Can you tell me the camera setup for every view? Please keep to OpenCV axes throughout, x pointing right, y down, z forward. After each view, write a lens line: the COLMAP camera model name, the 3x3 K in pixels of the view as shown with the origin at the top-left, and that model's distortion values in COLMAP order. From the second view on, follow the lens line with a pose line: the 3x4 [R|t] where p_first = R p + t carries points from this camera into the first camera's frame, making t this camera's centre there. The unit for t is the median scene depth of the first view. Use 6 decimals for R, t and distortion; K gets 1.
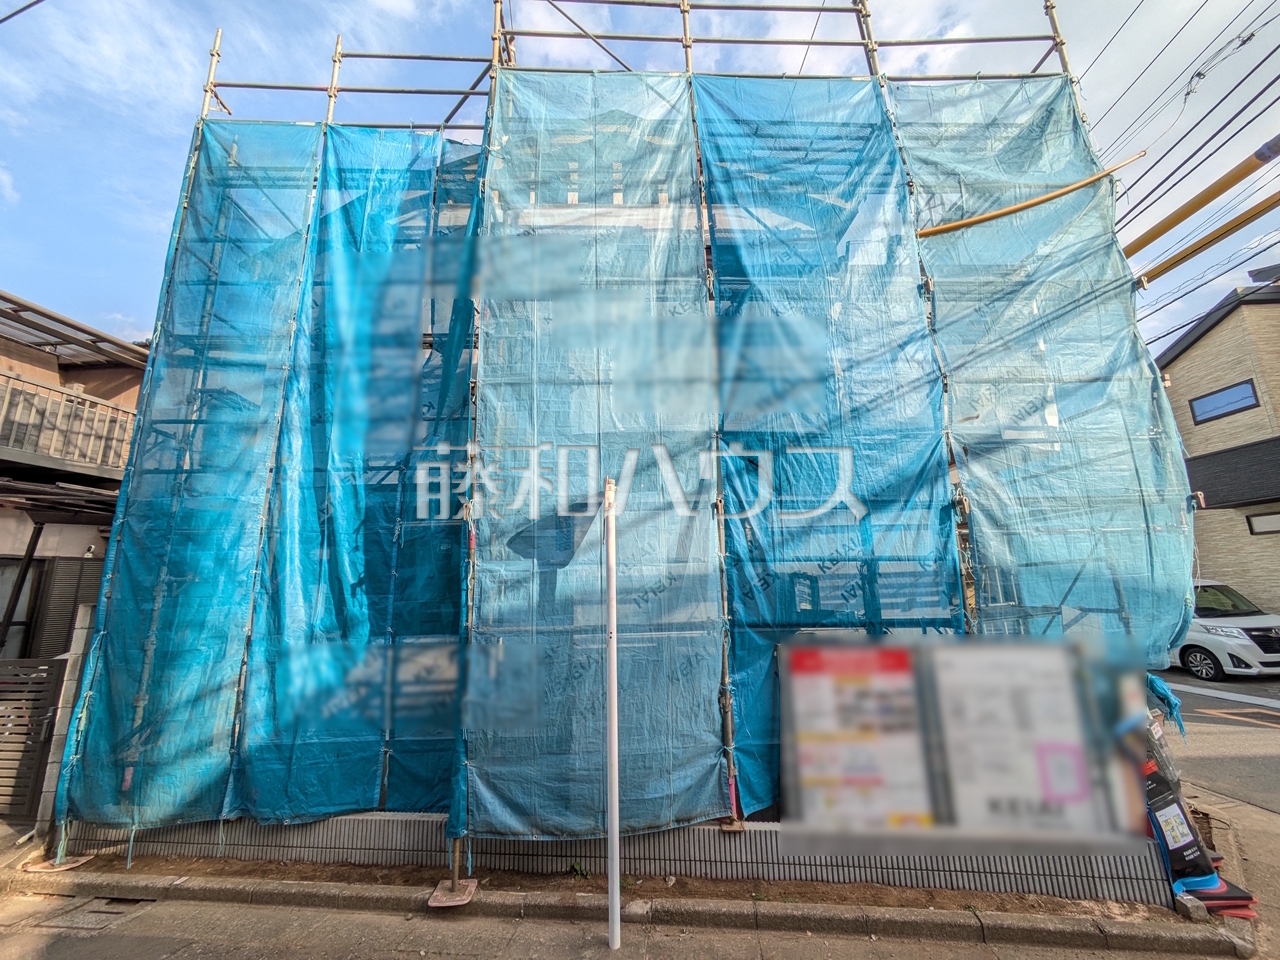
lens RADIAL K [[501.5, 0, 640.0], [0, 501.5, 480.0], [0, 0, 1]] dist [0.005718, -0.000208]
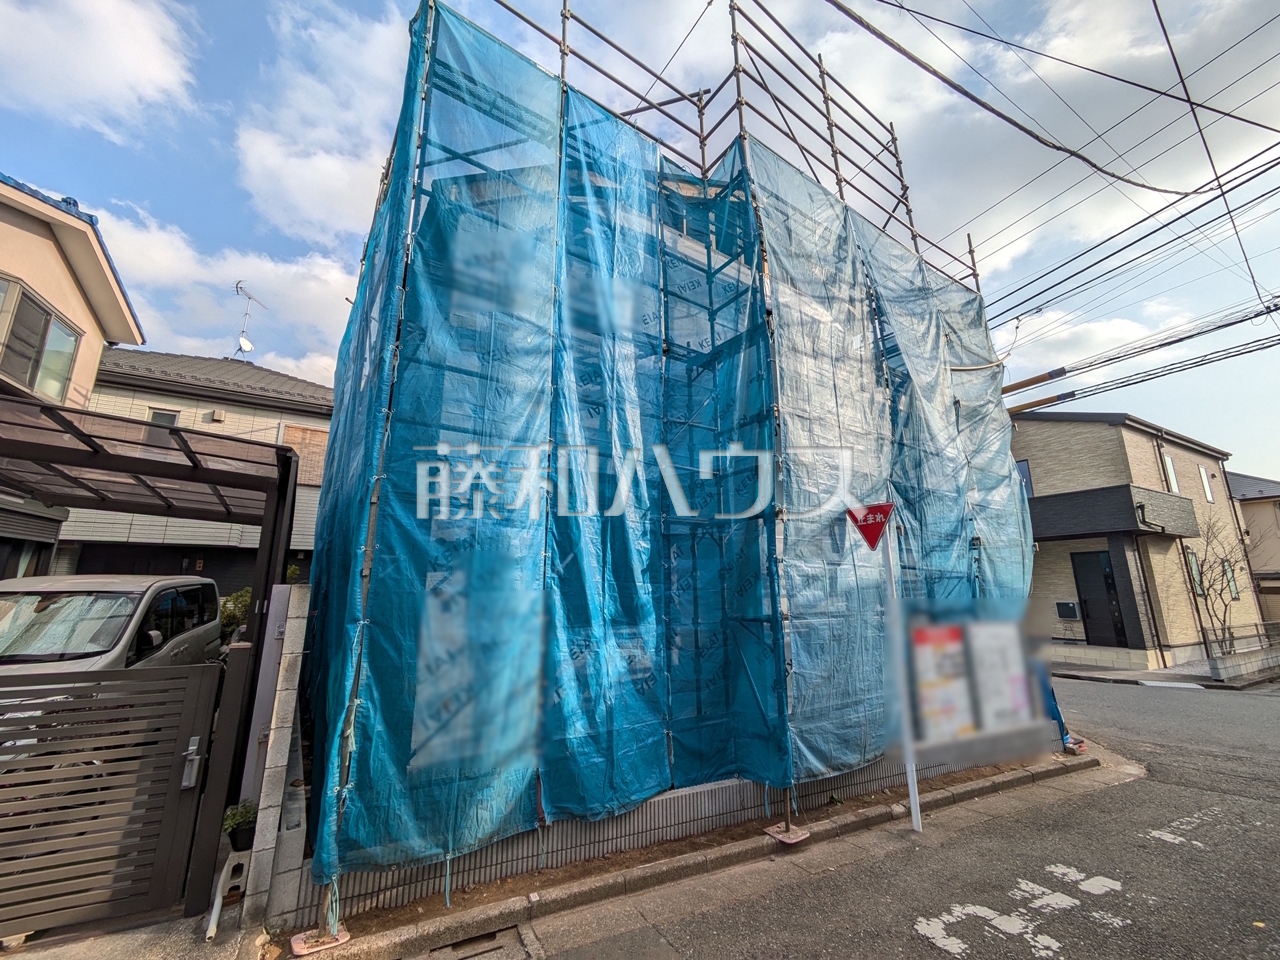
lens RADIAL K [[503.2, 0, 640.0], [0, 503.2, 480.0], [0, 0, 1]] dist [0.007986, -0.000098]
pose [[0.846956, 0.134874, 0.514272, -1.277285], [-0.123487, 0.990739, -0.056463, 0.090713], [-0.517124, -0.015684, 0.855767, 0.150406]]
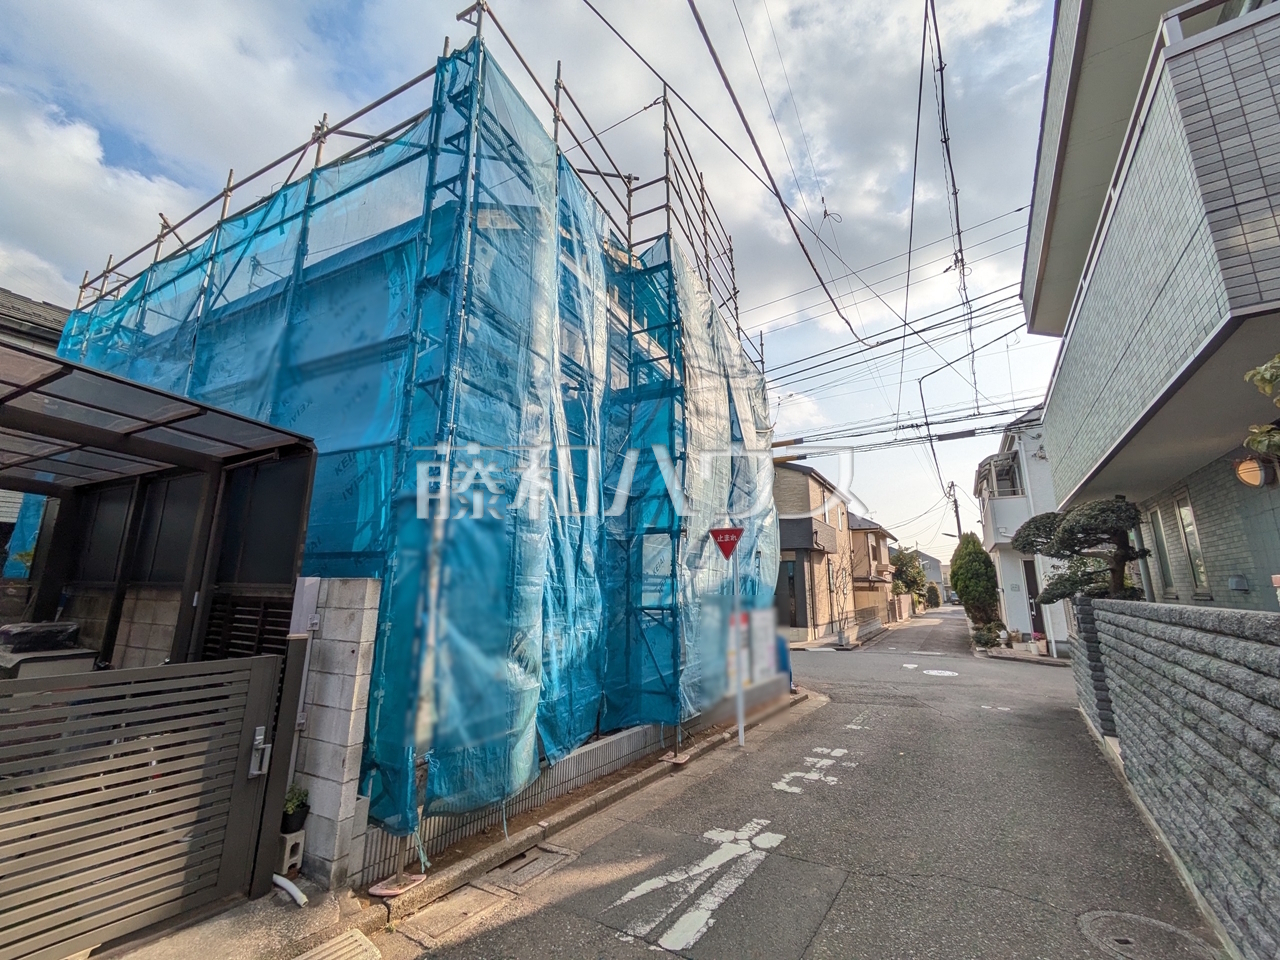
lens RADIAL K [[507.3, 0, 640.0], [0, 507.3, 480.0], [0, 0, 1]] dist [0.008680, 0.000488]
pose [[0.477890, 0.207105, 0.853656, -1.904243], [-0.196294, 0.972412, -0.126028, 0.135494], [-0.856207, -0.107340, 0.505359, 0.307068]]
